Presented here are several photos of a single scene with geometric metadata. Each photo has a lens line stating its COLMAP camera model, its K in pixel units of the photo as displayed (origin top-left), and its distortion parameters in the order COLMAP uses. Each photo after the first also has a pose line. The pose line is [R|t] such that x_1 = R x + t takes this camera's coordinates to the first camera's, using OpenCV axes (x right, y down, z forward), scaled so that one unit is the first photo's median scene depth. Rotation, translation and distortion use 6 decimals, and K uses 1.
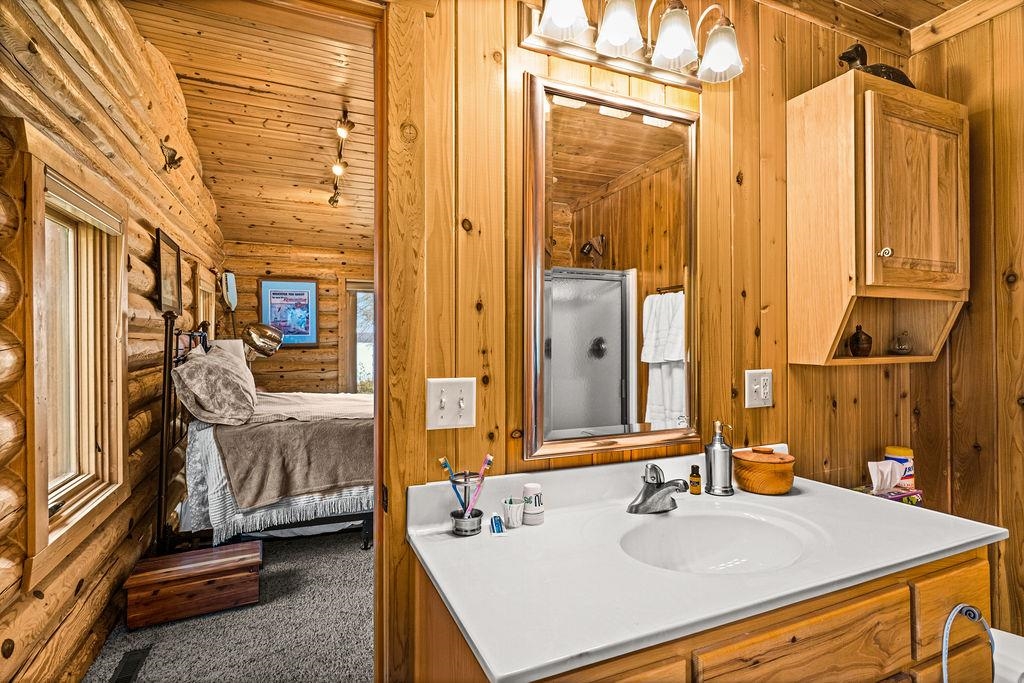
lens RADIAL K [[488.7, 0, 502.5], [0, 488.7, 337.3], [0, 0, 1]] dist [-0.003171, 0.002348]
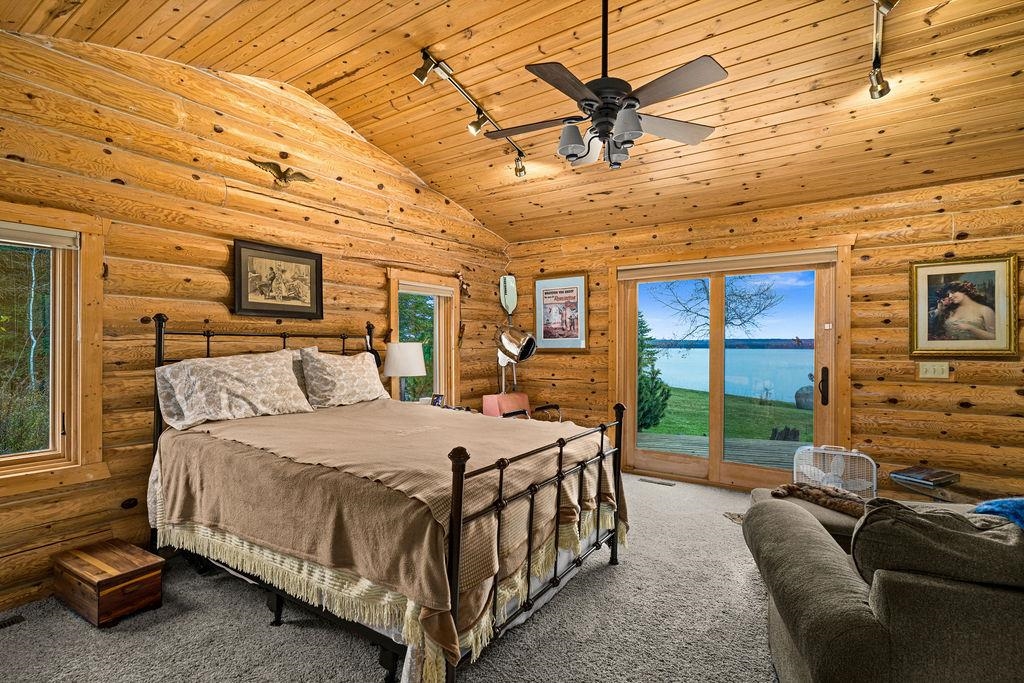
lens RADIAL K [[488.7, 0, 510.0], [0, 488.7, 342.5], [0, 0, 1]] dist [-0.003171, 0.002348]
pose [[0.538061, 0.002186, -0.842903, 0.263333], [-0.004073, 0.999992, -0.000007, 0.003216], [0.842896, 0.003437, 0.538065, 0.450122]]
